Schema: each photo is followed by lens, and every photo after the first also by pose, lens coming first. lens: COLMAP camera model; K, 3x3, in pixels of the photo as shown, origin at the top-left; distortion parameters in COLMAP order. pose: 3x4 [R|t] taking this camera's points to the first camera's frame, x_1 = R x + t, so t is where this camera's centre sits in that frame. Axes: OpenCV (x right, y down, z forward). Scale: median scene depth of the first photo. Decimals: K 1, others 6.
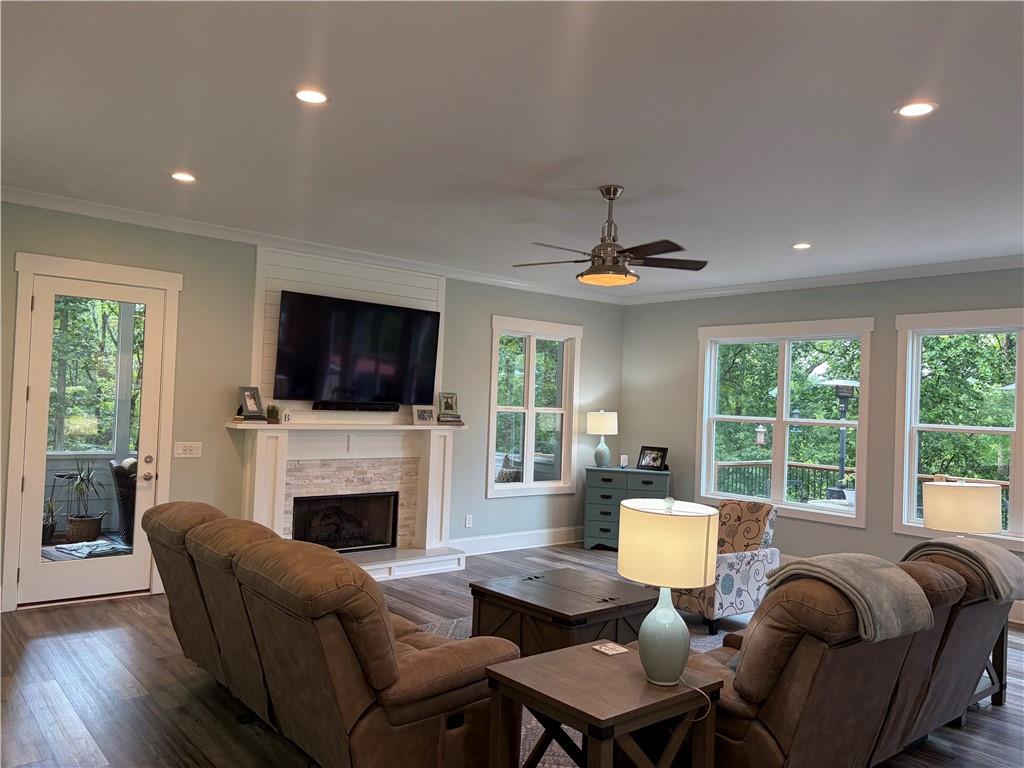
lens RADIAL K [[763.5, 0, 515.2], [0, 763.5, 383.5], [0, 0, 1]] dist [0.008934, -0.005743]
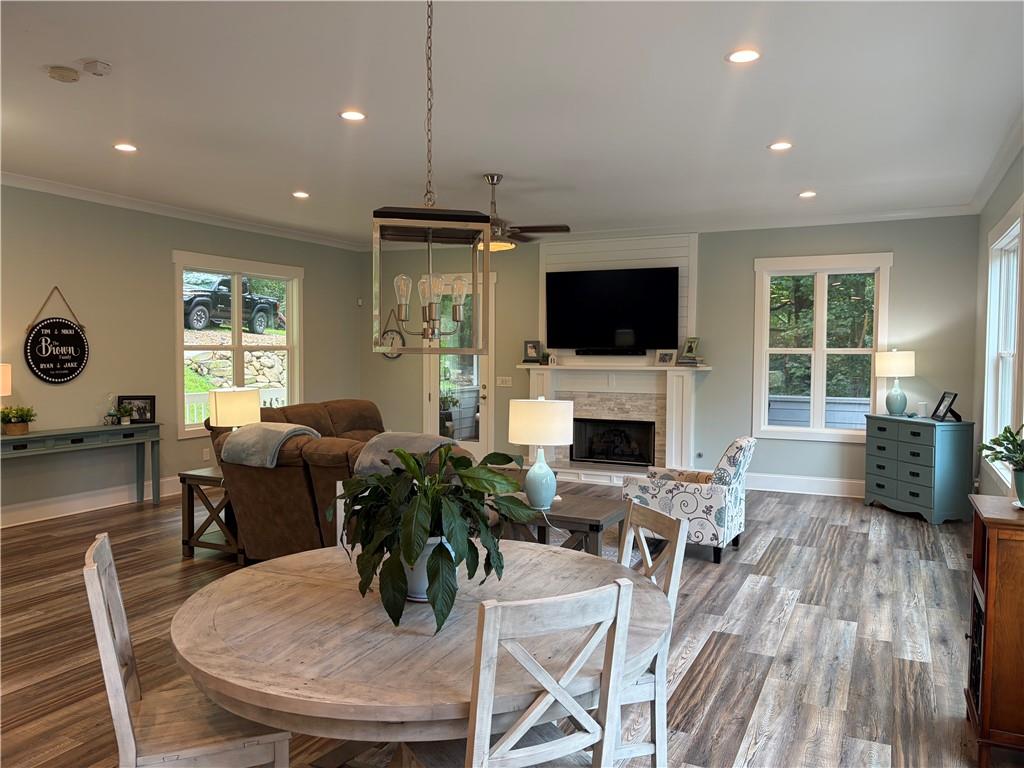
lens RADIAL K [[763.5, 0, 510.1], [0, 763.5, 385.2], [0, 0, 1]] dist [0.008934, -0.005743]
pose [[0.405187, 0.006590, -0.914210, 0.871125], [0.034717, 0.999142, 0.022590, 0.049306], [0.913575, -0.040892, 0.404610, 0.309465]]
